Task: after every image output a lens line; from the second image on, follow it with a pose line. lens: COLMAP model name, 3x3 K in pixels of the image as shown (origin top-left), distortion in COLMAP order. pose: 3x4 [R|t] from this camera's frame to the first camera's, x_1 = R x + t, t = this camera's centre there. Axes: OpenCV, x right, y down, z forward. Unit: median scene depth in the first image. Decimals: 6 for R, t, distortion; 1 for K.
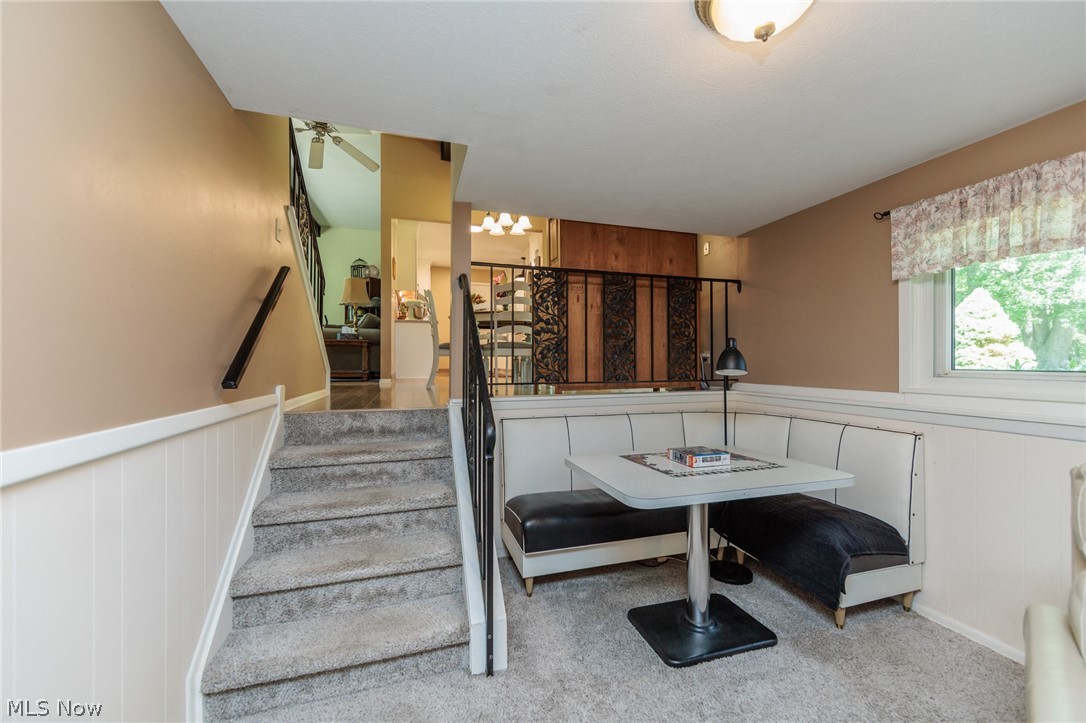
lens RADIAL K [[428.7, 0, 542.3], [0, 428.7, 363.0], [0, 0, 1]] dist [-0.002695, -0.000106]
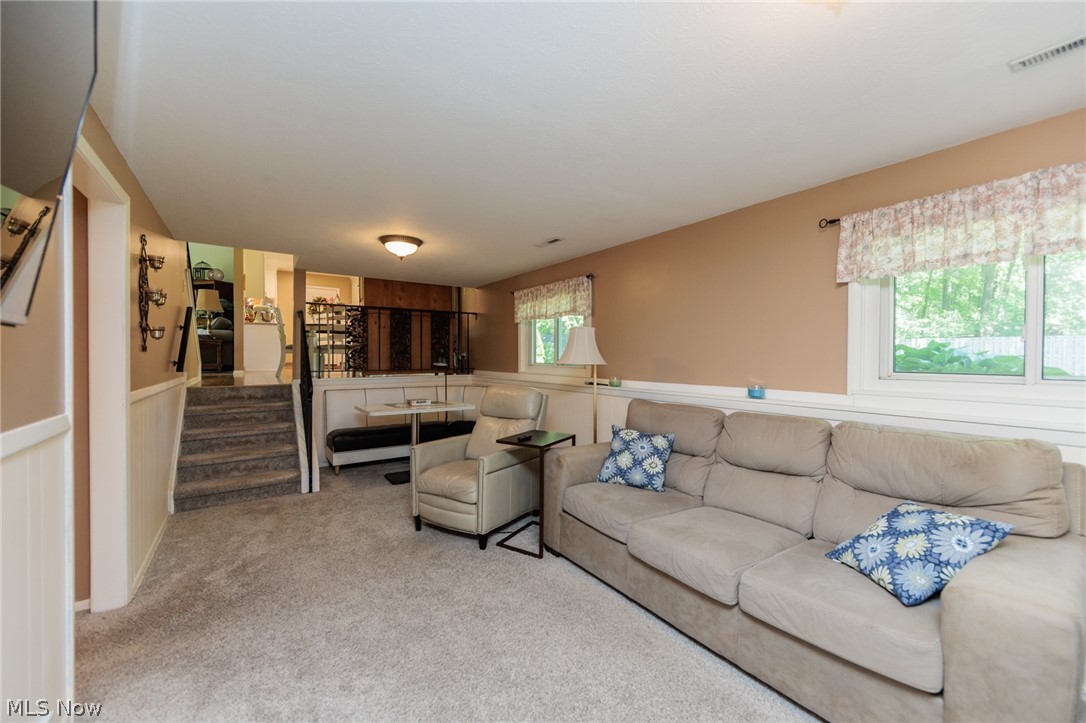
lens RADIAL K [[428.7, 0, 544.6], [0, 428.7, 358.0], [0, 0, 1]] dist [-0.002695, -0.000106]
pose [[0.952652, 0.002063, 0.304055, 0.218617], [-0.003275, 0.999989, 0.003477, -0.013633], [-0.304044, -0.004308, 0.952648, -0.923779]]
